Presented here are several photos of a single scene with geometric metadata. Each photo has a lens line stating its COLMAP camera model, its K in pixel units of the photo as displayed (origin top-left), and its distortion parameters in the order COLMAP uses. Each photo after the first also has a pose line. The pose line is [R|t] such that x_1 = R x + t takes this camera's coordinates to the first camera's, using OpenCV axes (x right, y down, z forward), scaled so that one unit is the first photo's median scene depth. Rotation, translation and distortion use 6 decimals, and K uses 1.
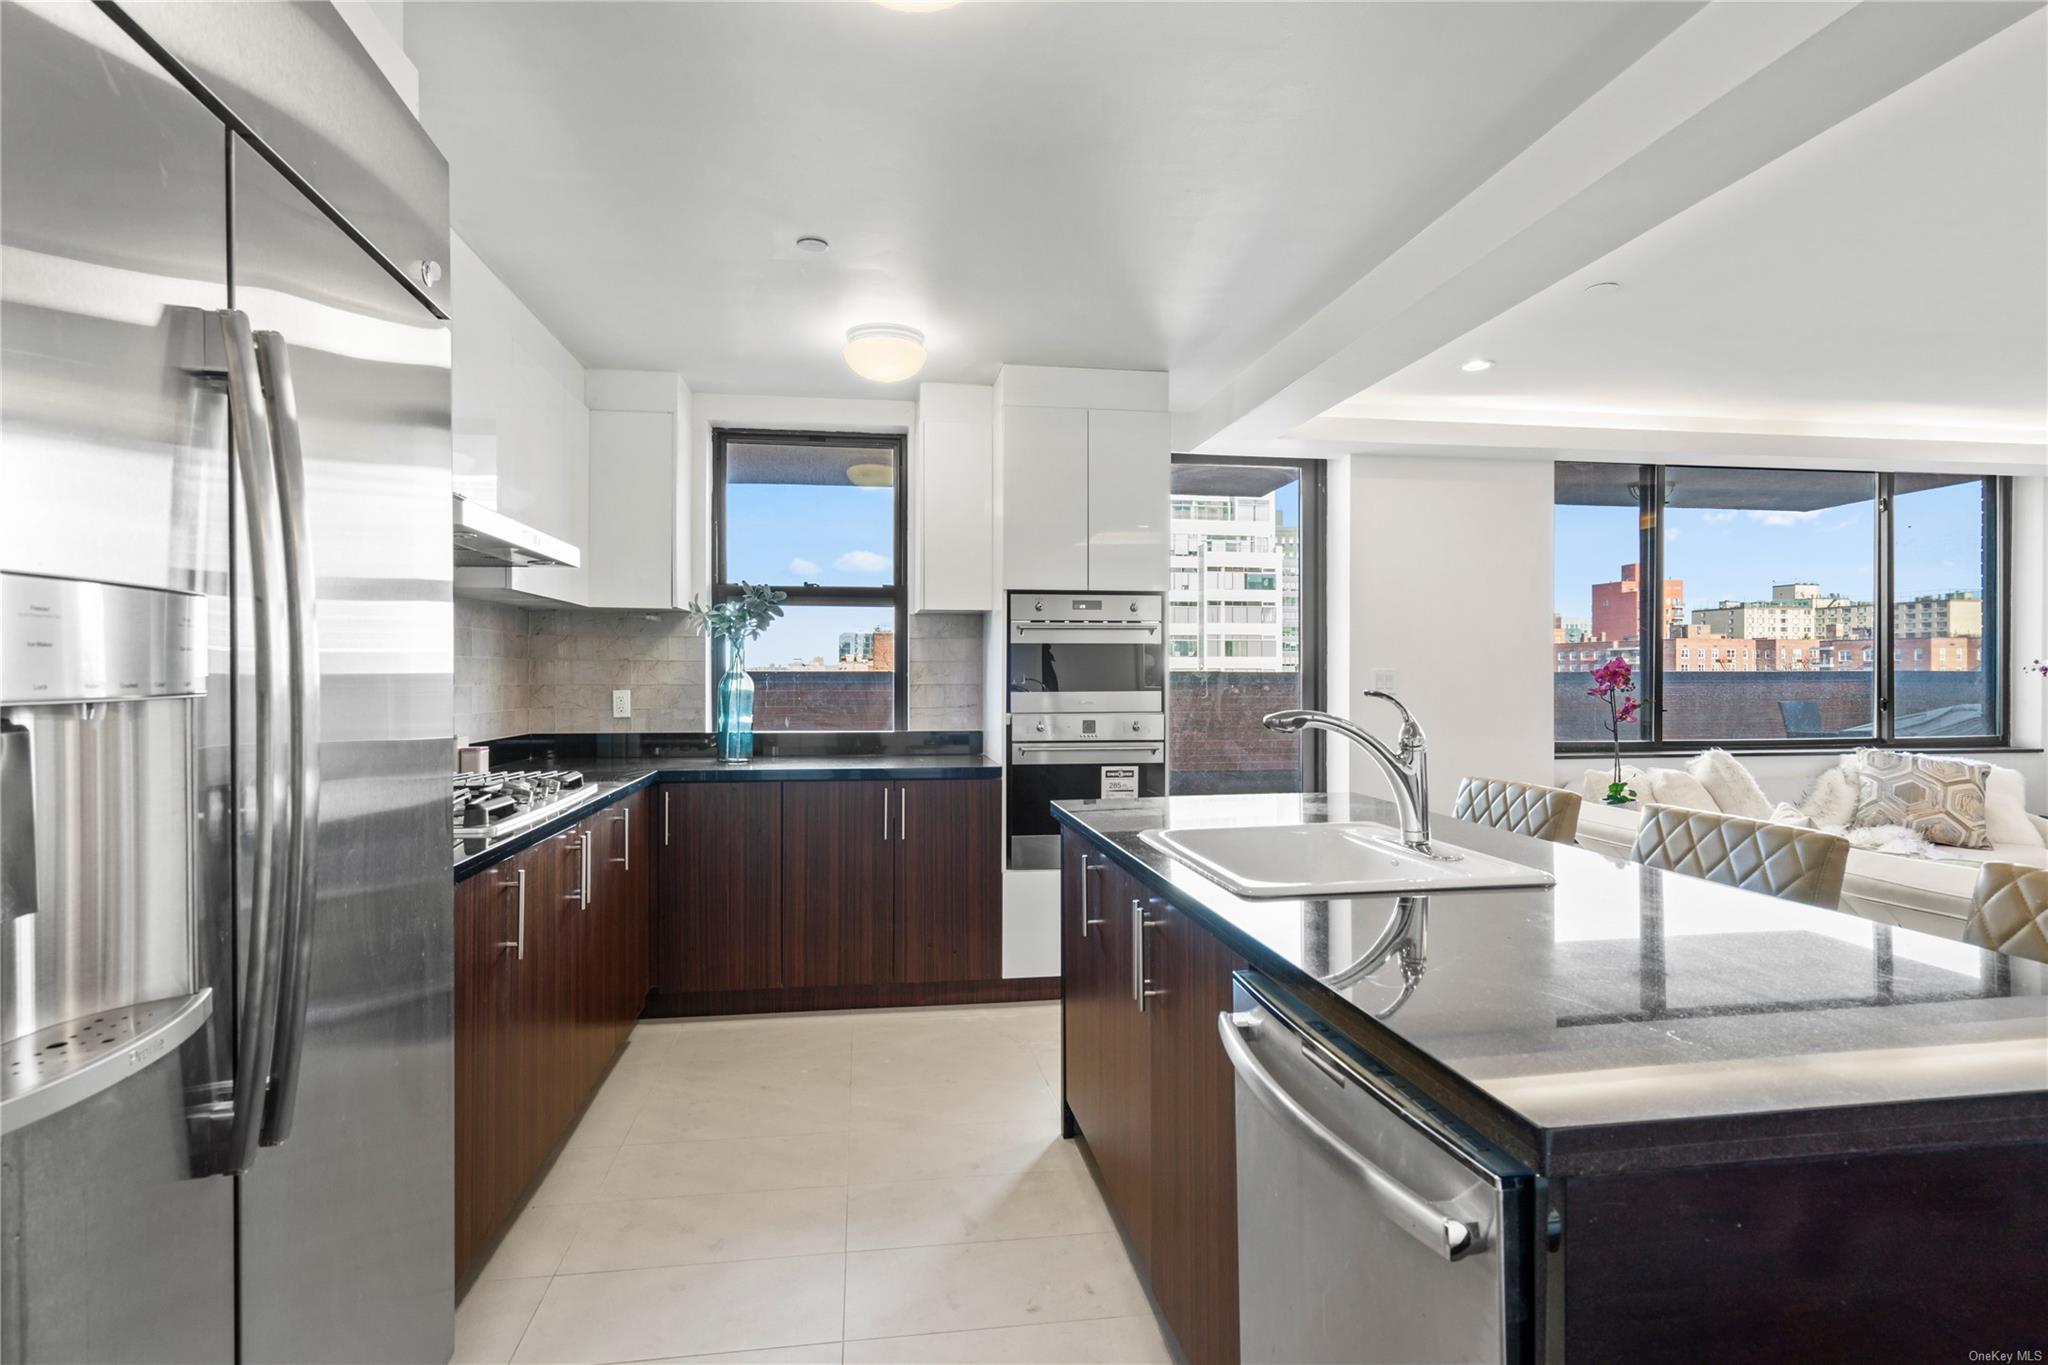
lens RADIAL K [[1011.9, 0, 1015.5], [0, 1011.9, 672.8], [0, 0, 1]] dist [-0.002664, 0.002573]
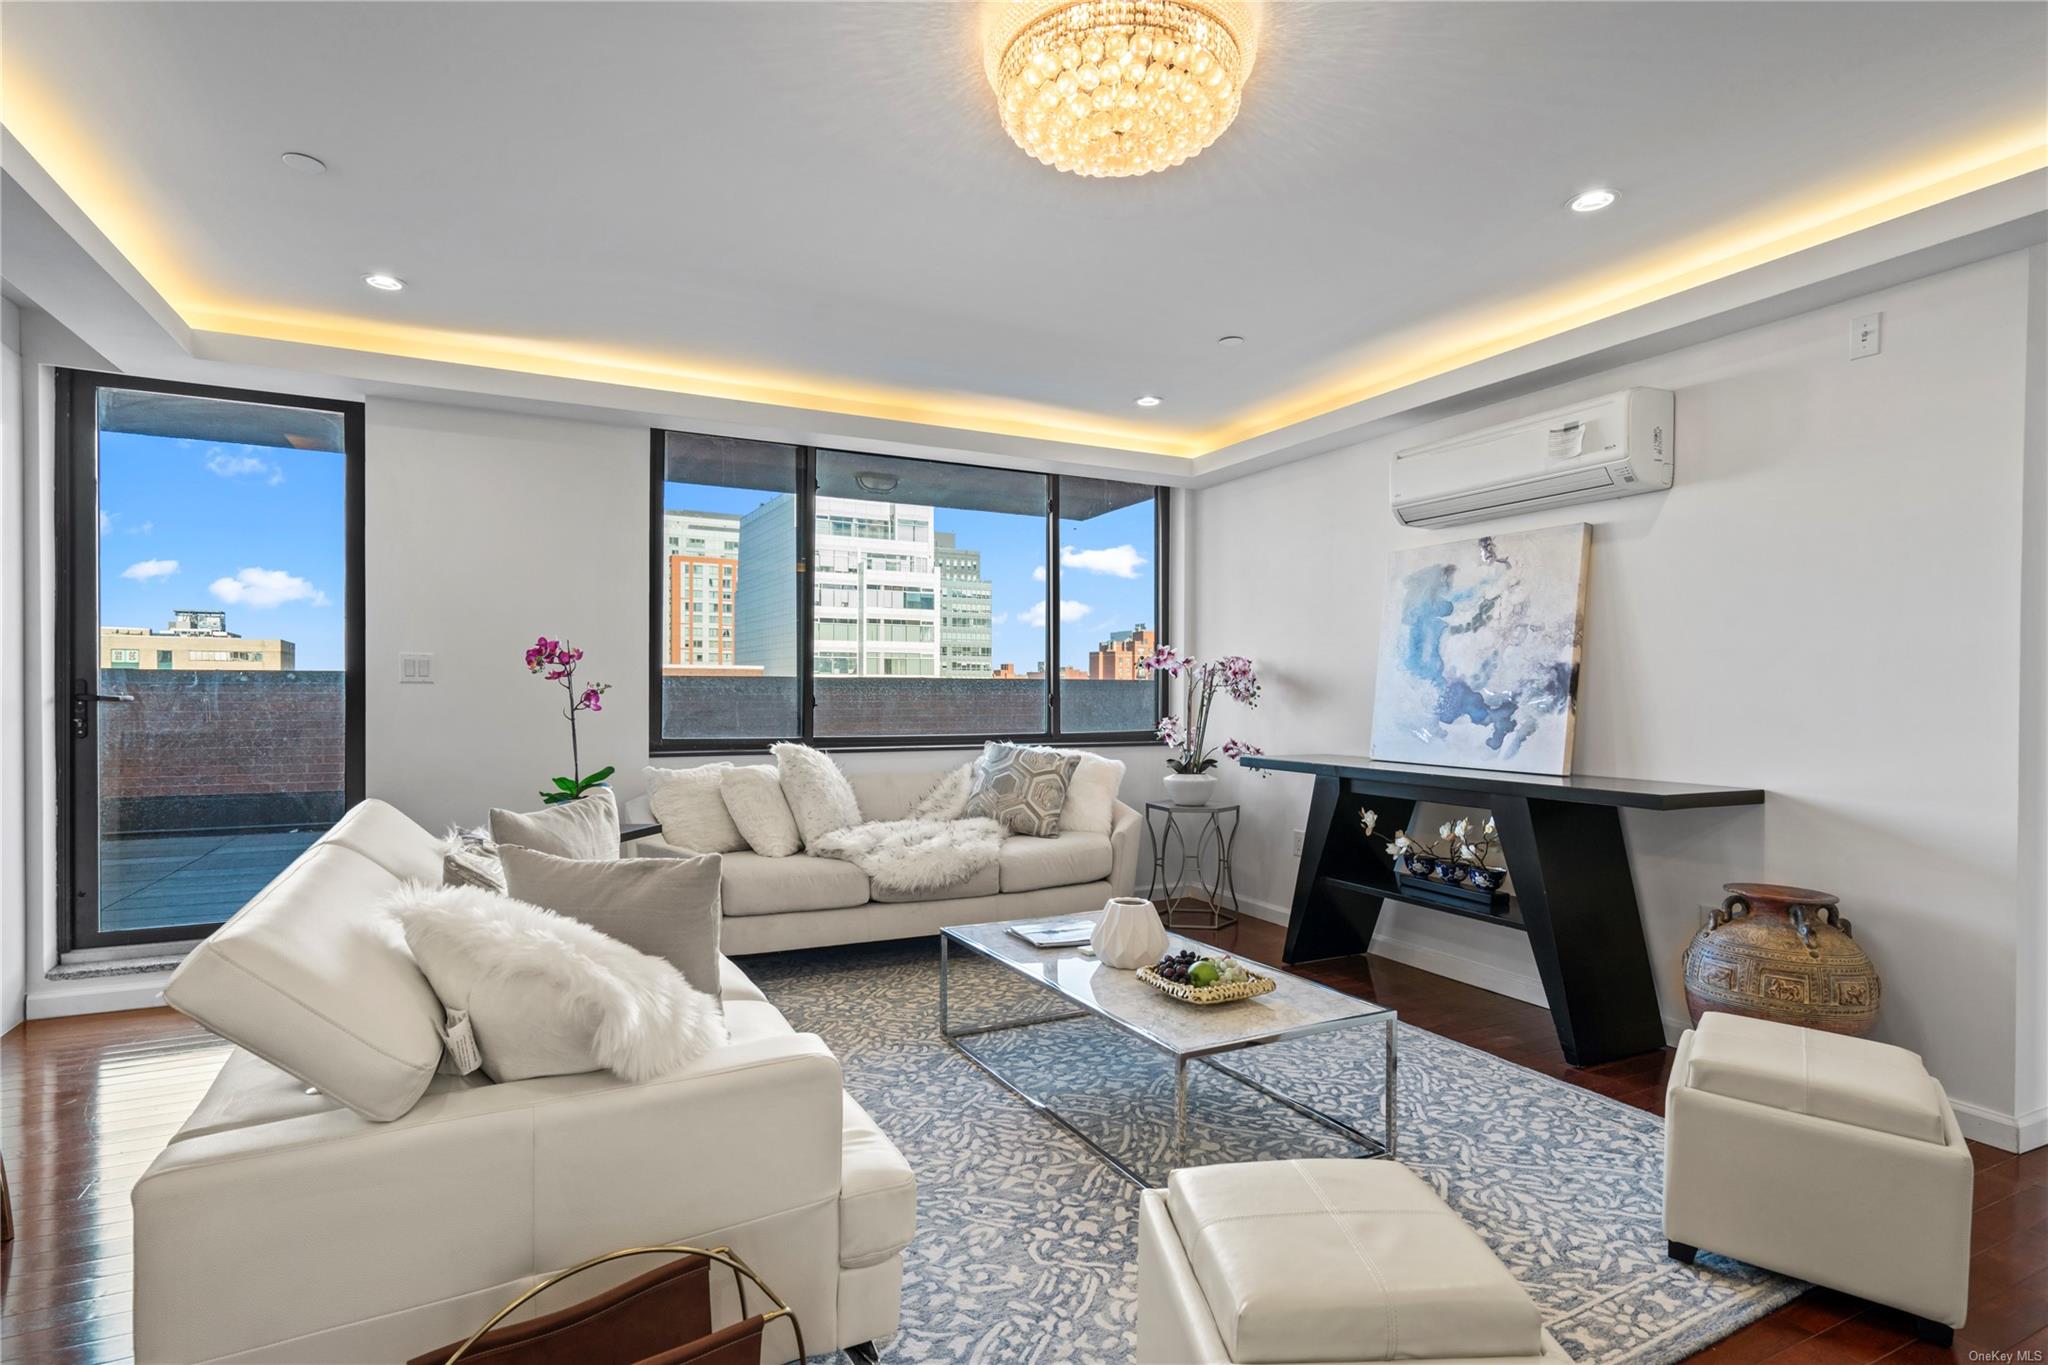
lens RADIAL K [[1011.9, 0, 1018.0], [0, 1011.9, 700.4], [0, 0, 1]] dist [-0.002664, 0.002573]
pose [[0.952350, 0.002059, 0.305000, 0.598836], [-0.004663, 0.999959, 0.007811, 0.027467], [-0.304971, -0.008861, 0.952320, 0.036362]]
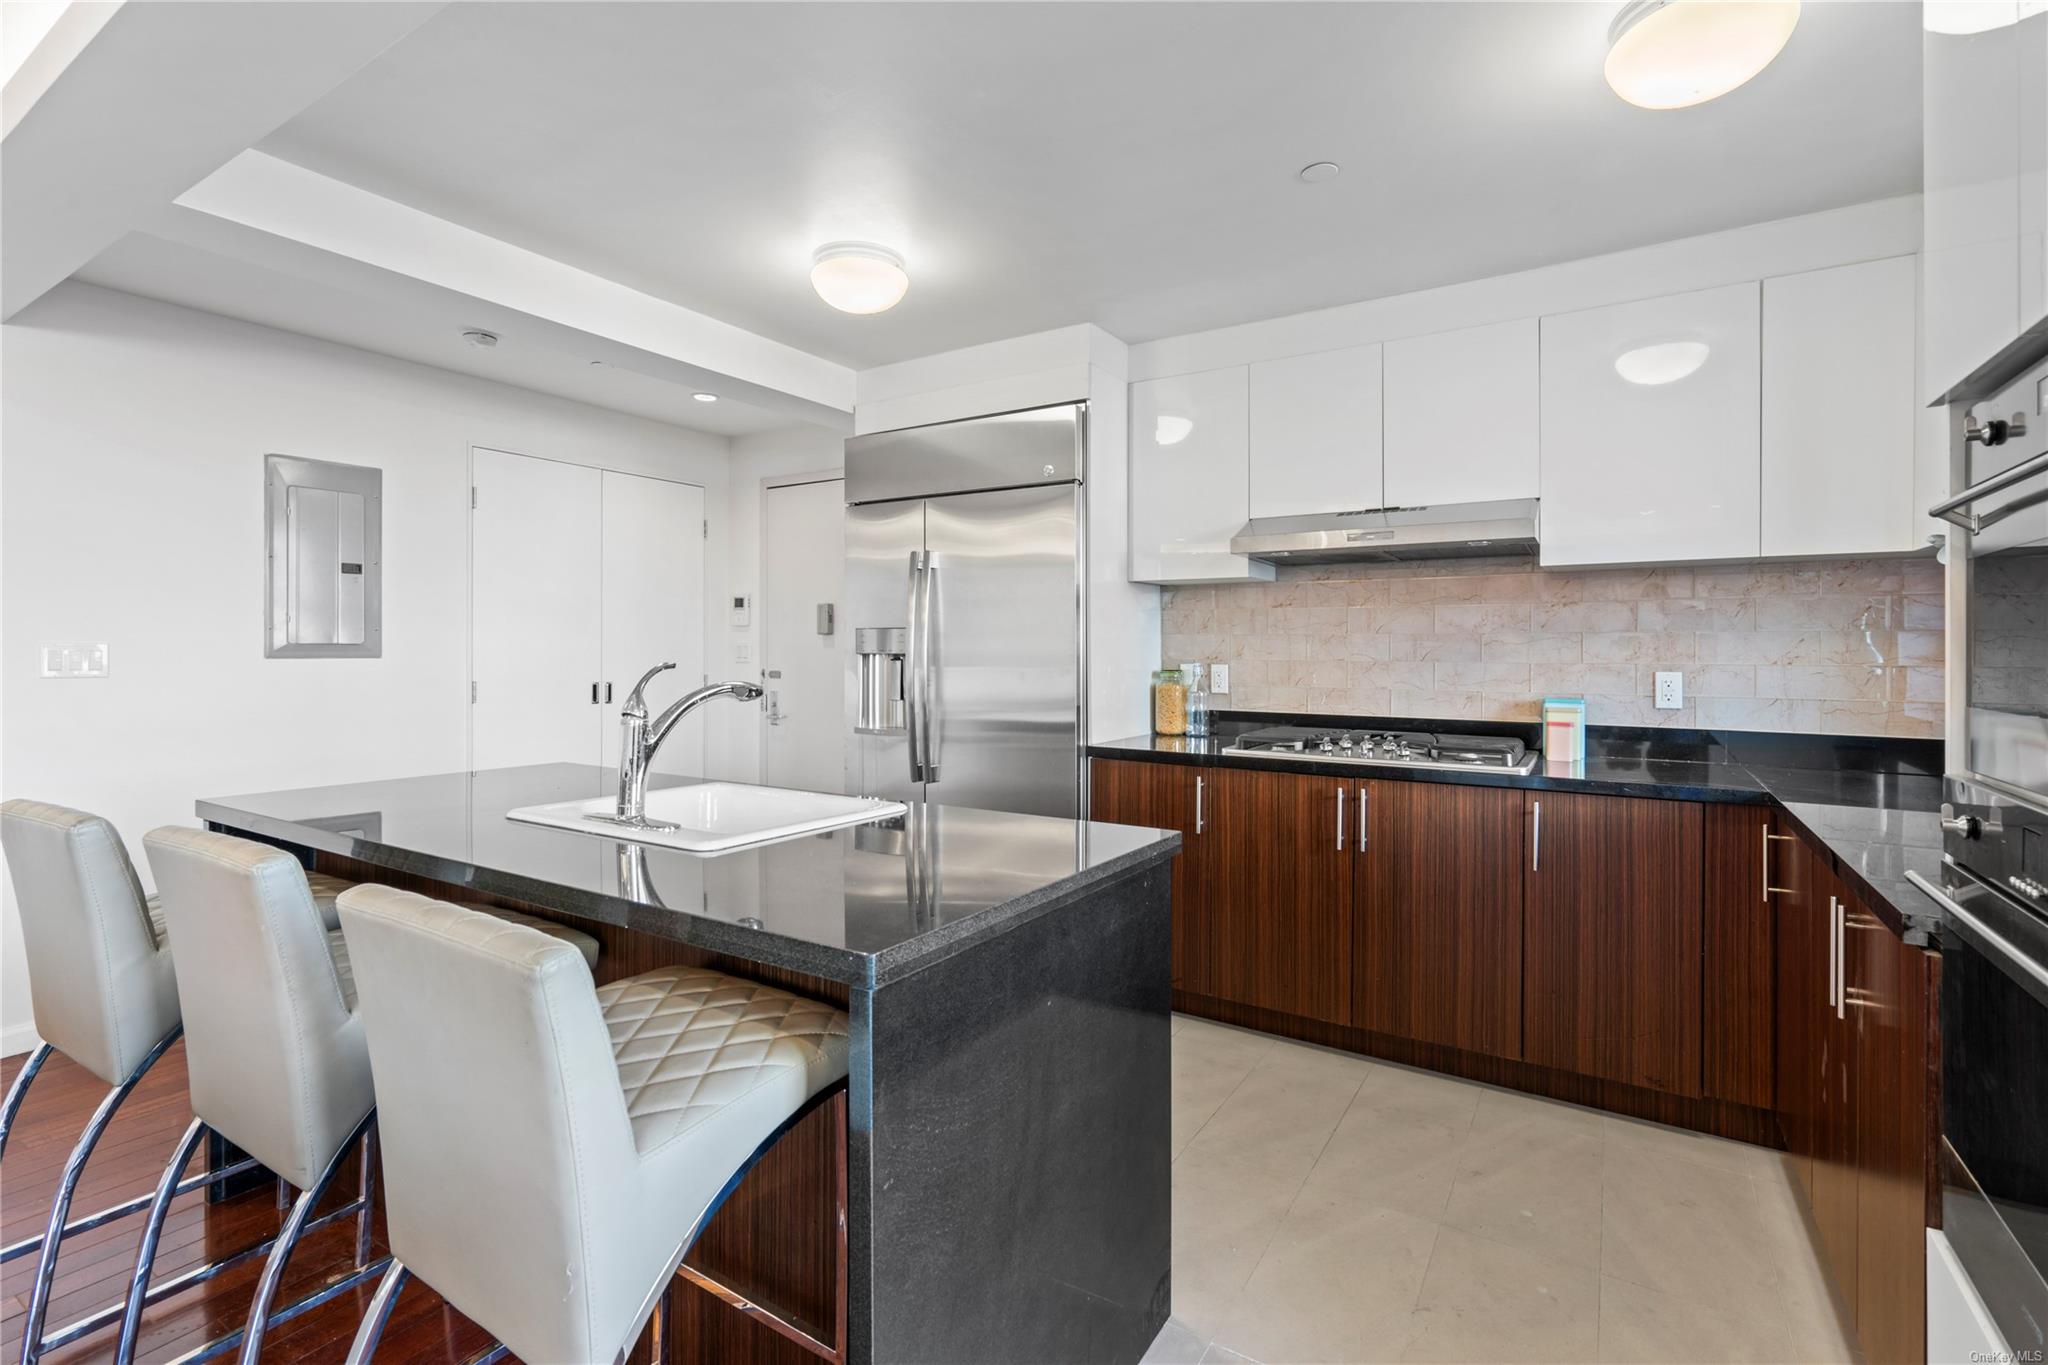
lens RADIAL K [[923.3, 0, 1026.5], [0, 923.3, 641.8], [0, 0, 1]] dist [-0.008749, 0.003457]
pose [[-0.656892, -0.011284, -0.753900, 0.350651], [-0.004133, 0.999927, -0.011366, 0.004298], [0.753973, -0.004351, -0.656891, 0.819863]]
